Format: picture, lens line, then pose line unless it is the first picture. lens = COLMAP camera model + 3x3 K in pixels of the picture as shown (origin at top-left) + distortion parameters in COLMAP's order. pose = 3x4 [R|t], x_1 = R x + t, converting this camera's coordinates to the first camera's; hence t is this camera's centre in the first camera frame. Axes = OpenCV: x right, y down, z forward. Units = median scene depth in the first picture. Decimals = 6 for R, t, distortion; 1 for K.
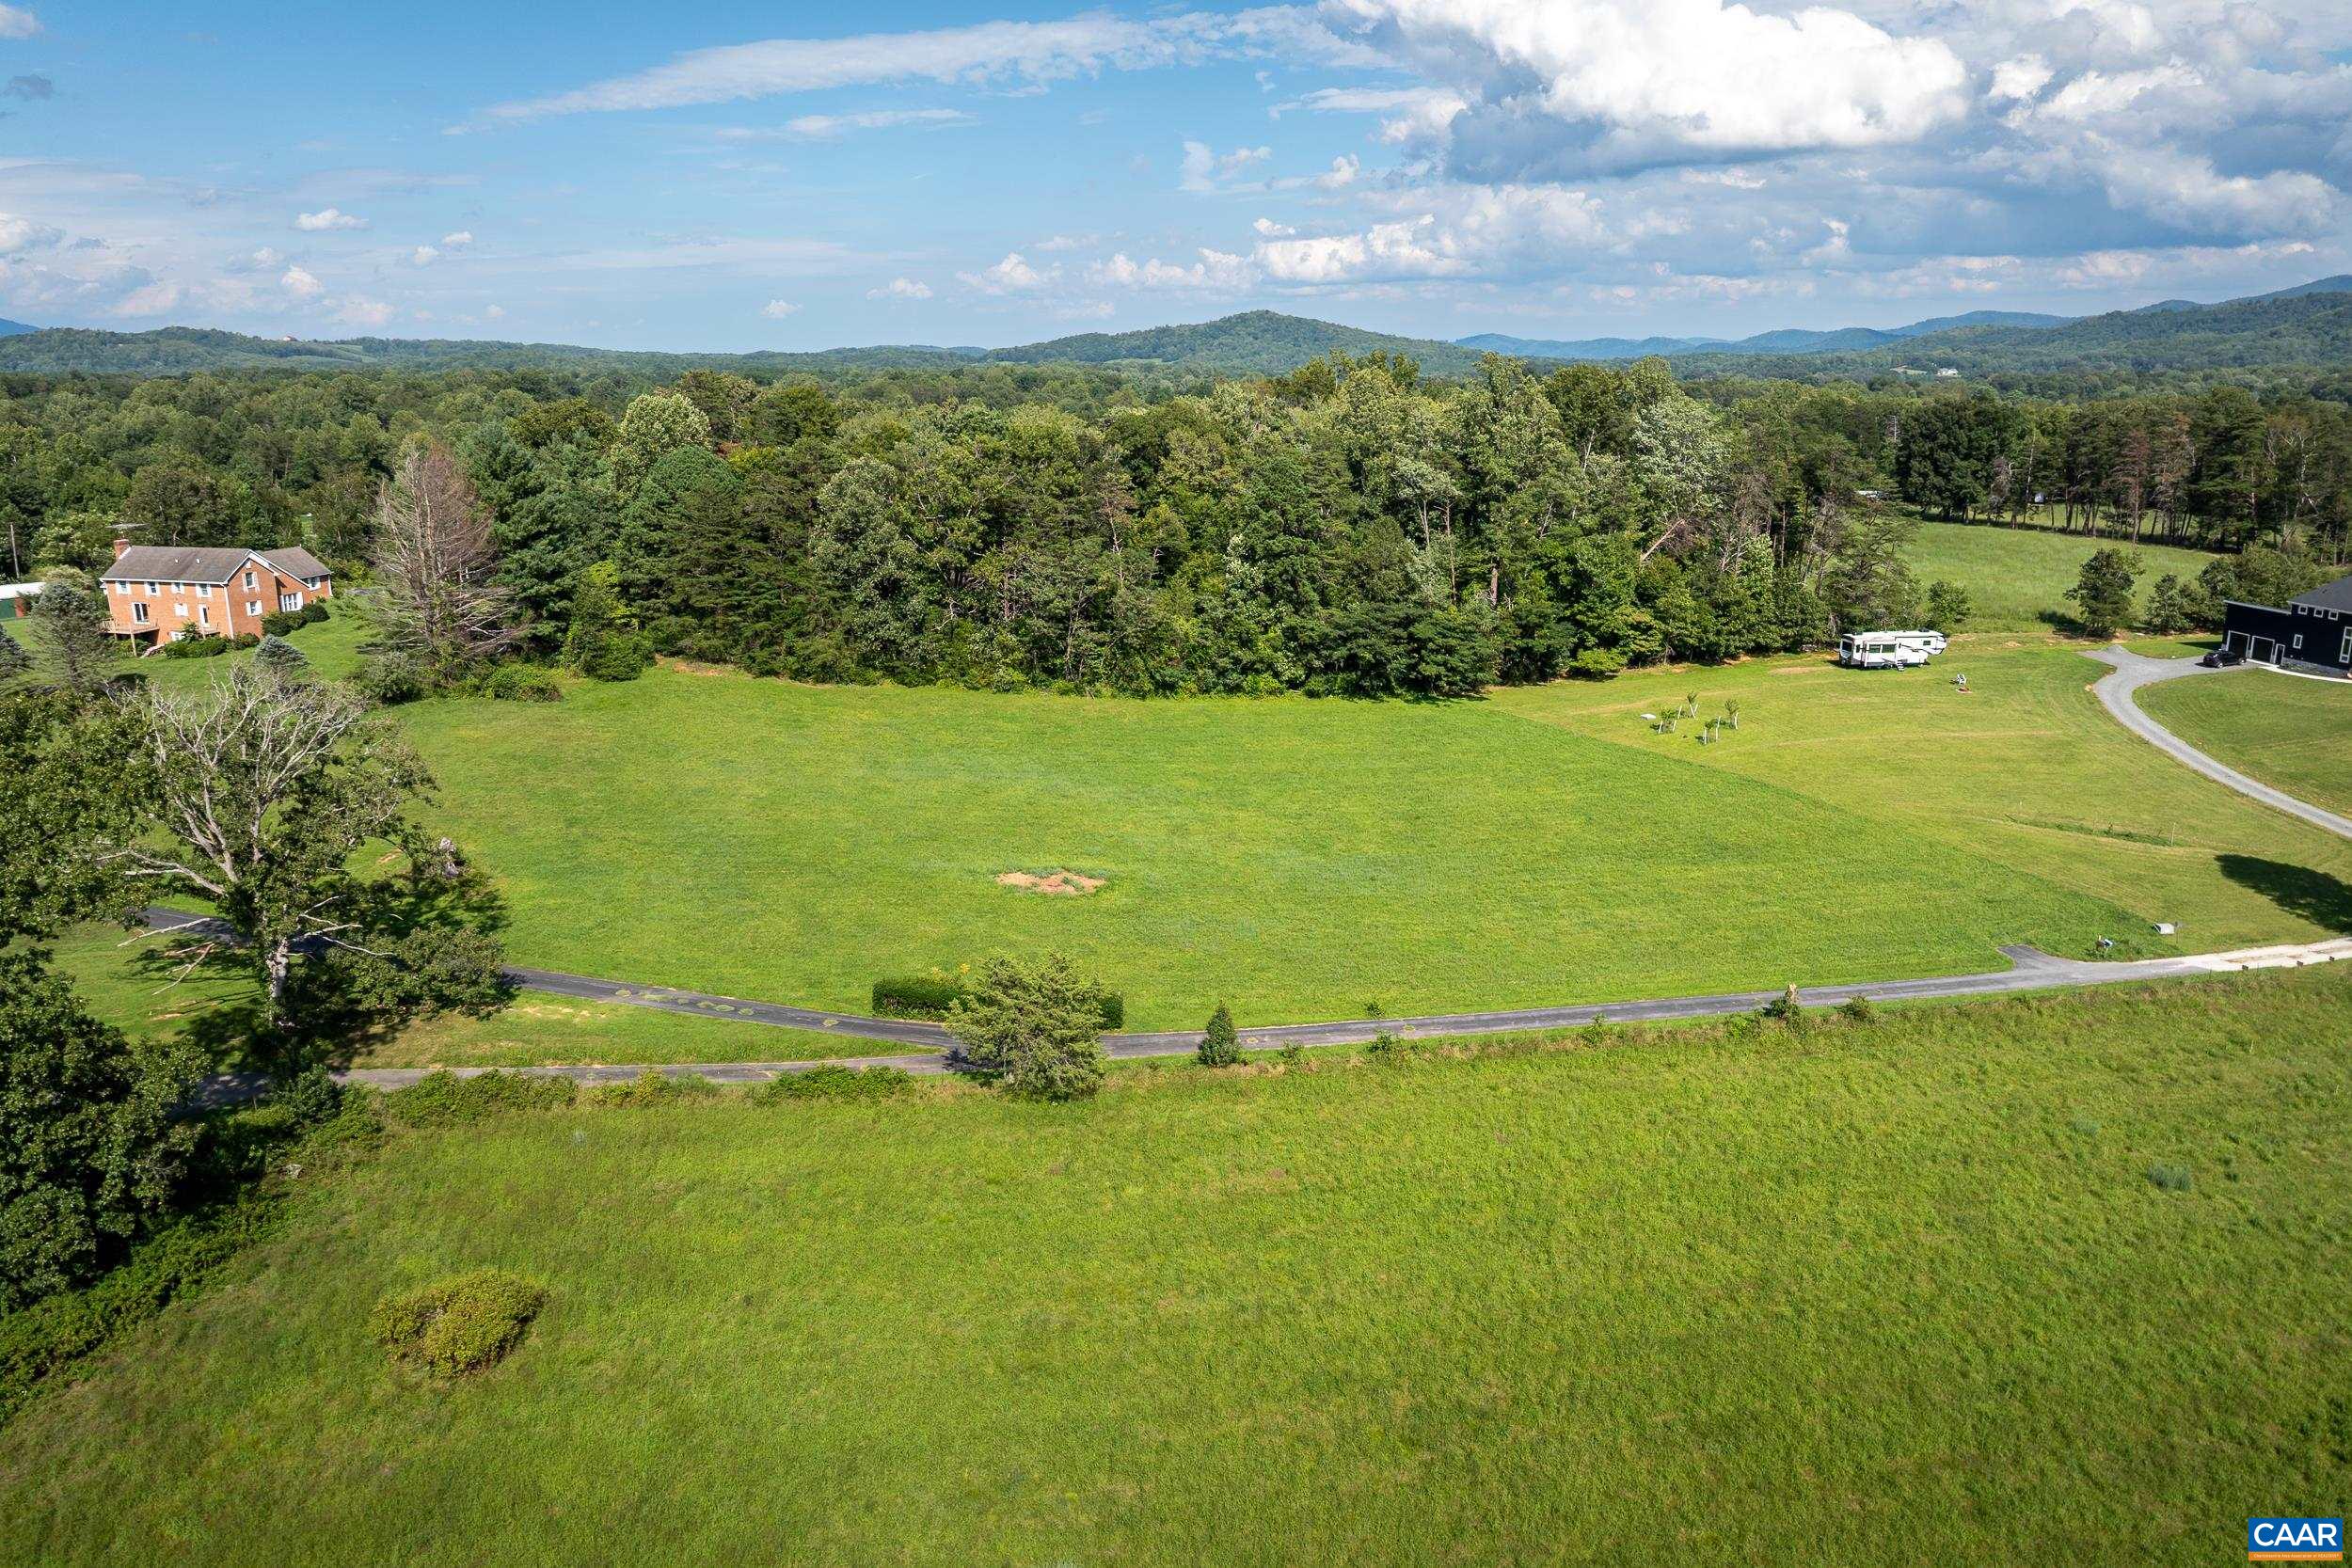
lens RADIAL K [[1657.9, 0, 1181.2], [0, 1657.9, 747.9], [0, 0, 1]] dist [-0.040377, 0.003909]
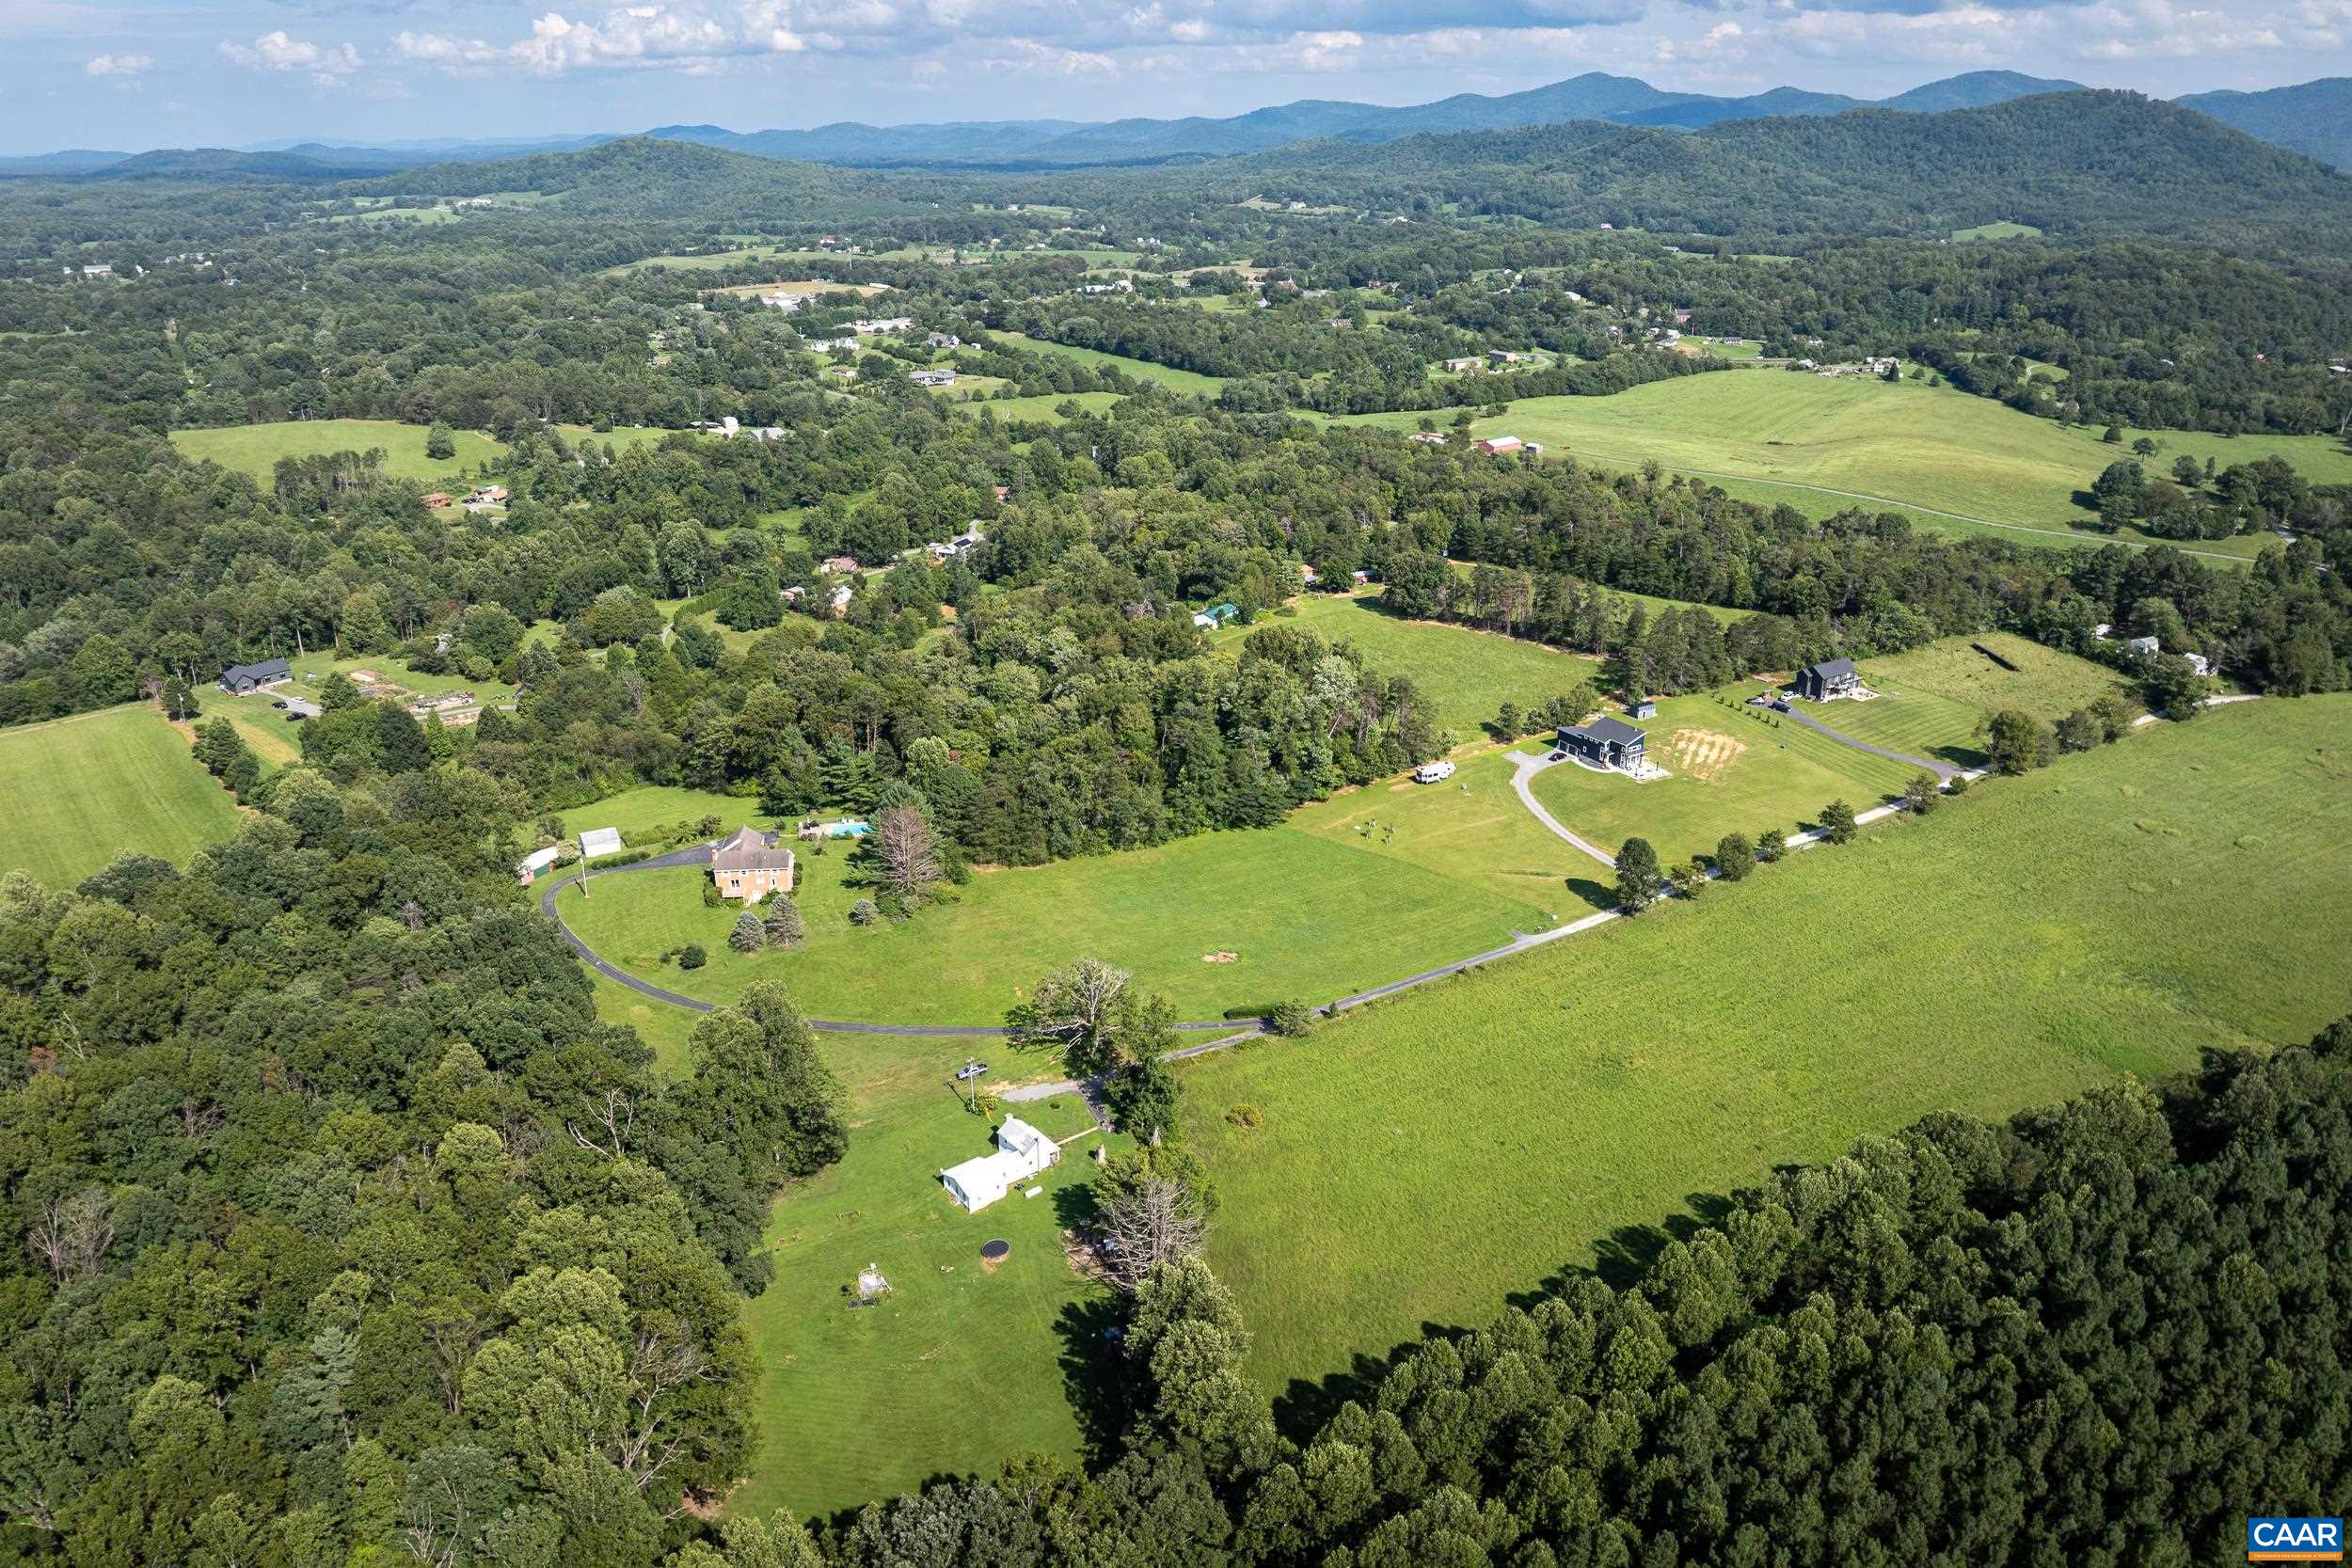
lens RADIAL K [[1657.9, 0, 1172.2], [0, 1657.9, 767.0], [0, 0, 1]] dist [-0.040377, 0.003909]
pose [[0.933050, -0.129128, 0.335774, -0.769854], [0.082871, 0.985408, 0.148674, -0.485239], [-0.350072, -0.110894, 0.930135, -1.155290]]
